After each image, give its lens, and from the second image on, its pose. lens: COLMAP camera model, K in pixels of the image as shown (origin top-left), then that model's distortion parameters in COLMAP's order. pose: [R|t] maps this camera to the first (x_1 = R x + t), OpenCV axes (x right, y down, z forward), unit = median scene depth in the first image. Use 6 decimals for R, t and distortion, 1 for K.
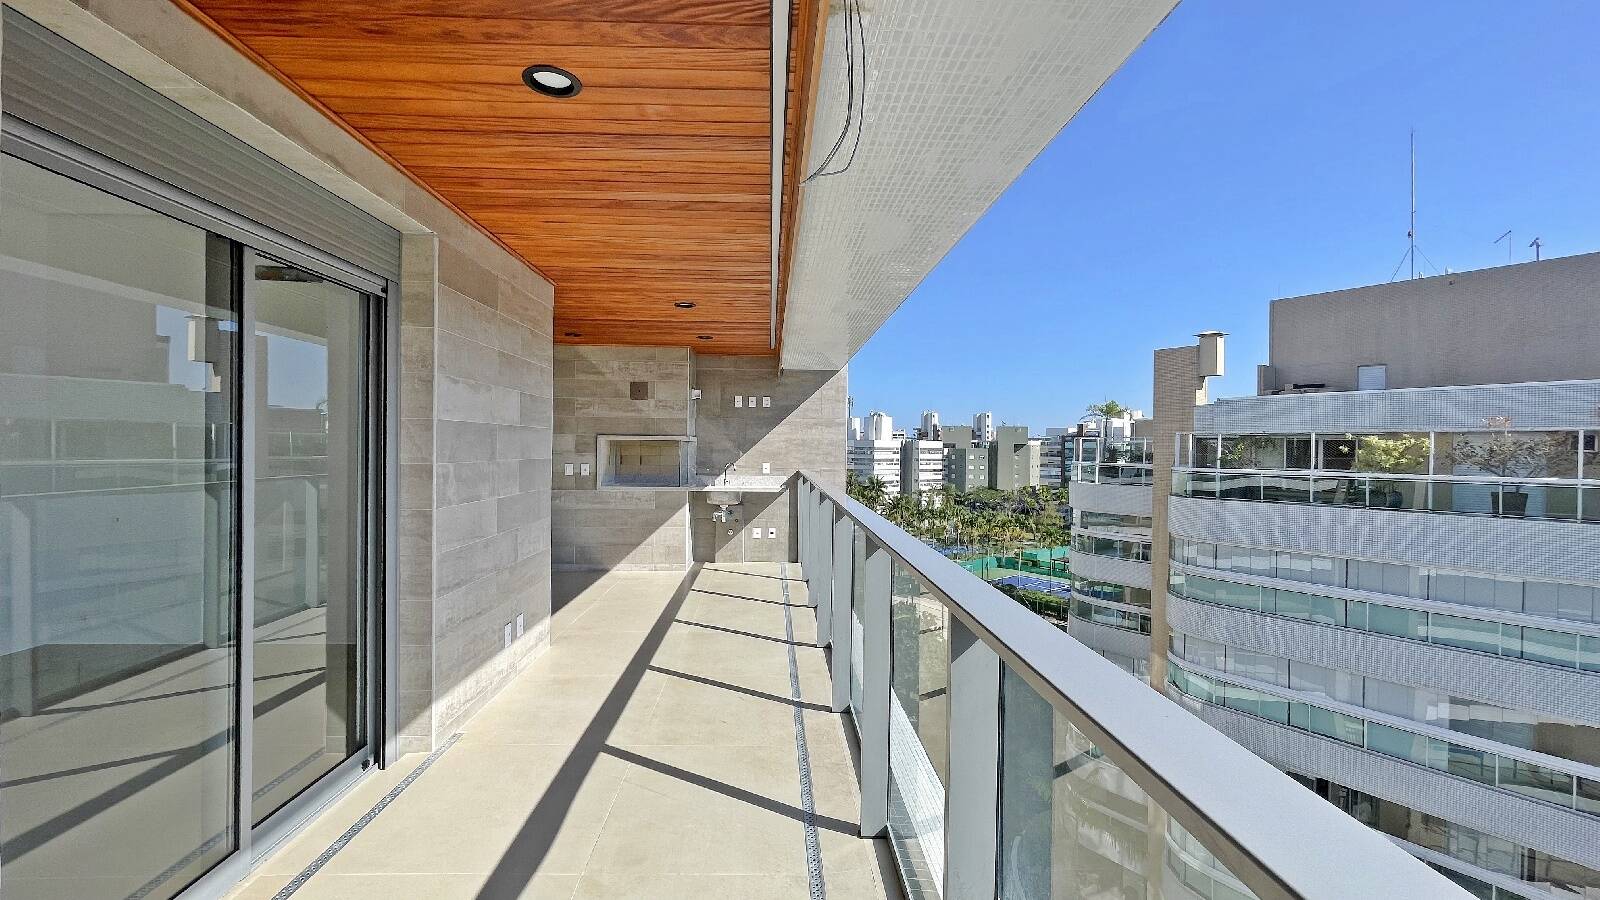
lens RADIAL K [[653.4, 0, 800.0], [0, 653.4, 450.0], [0, 0, 1]] dist [-0.000161, -0.000271]
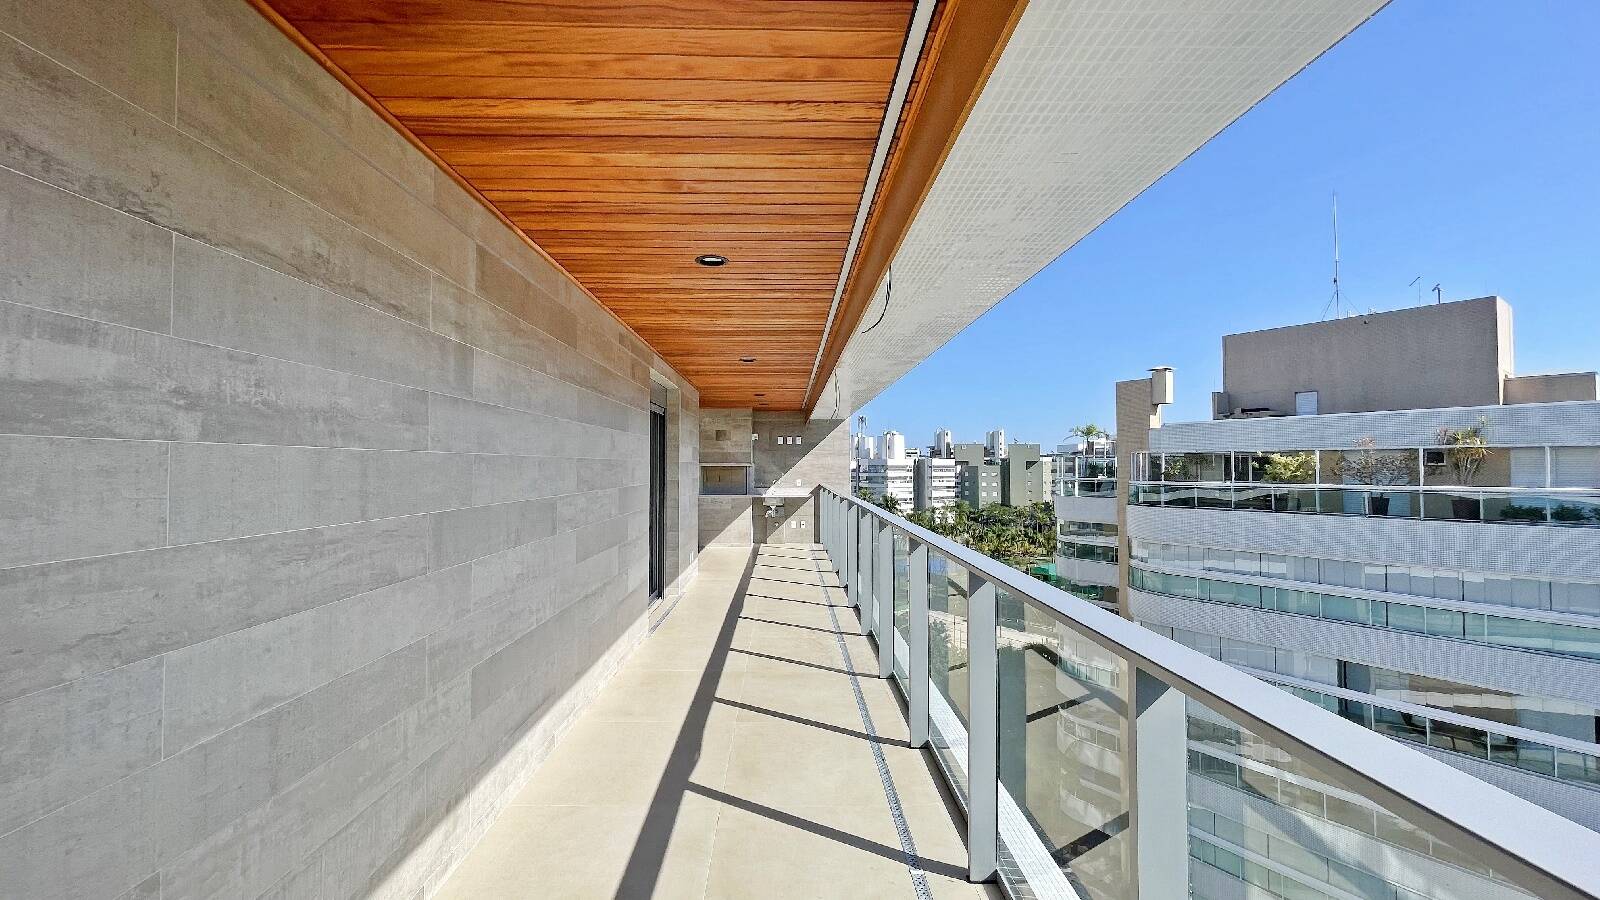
lens RADIAL K [[653.5, 0, 797.4], [0, 653.5, 450.4], [0, 0, 1]] dist [-0.000847, -0.000387]
pose [[0.999571, -0.011779, -0.026830, -0.004264], [0.011004, 0.999523, -0.028856, -0.001601], [0.027157, 0.028549, 0.999223, -0.188689]]
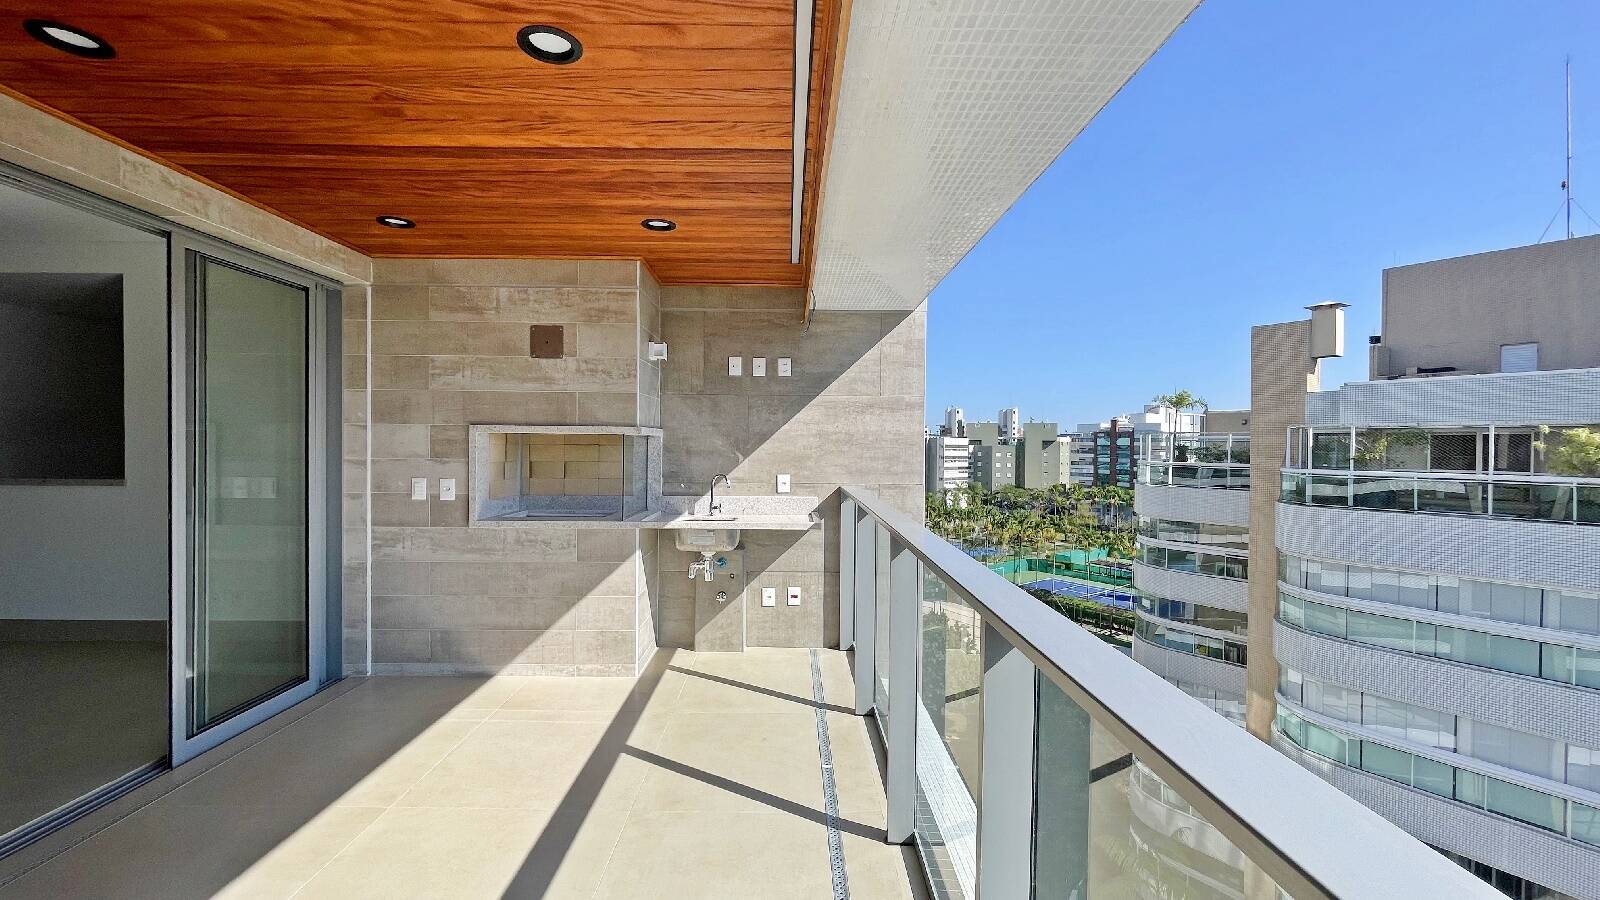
lens RADIAL K [[653.5, 0, 797.4], [0, 653.5, 450.4], [0, 0, 1]] dist [-0.000847, -0.000387]
pose [[0.999371, -0.003218, -0.035318, -0.006714], [0.003362, 0.999986, 0.004015, -0.001010], [0.035304, -0.004131, 0.999368, 0.144509]]
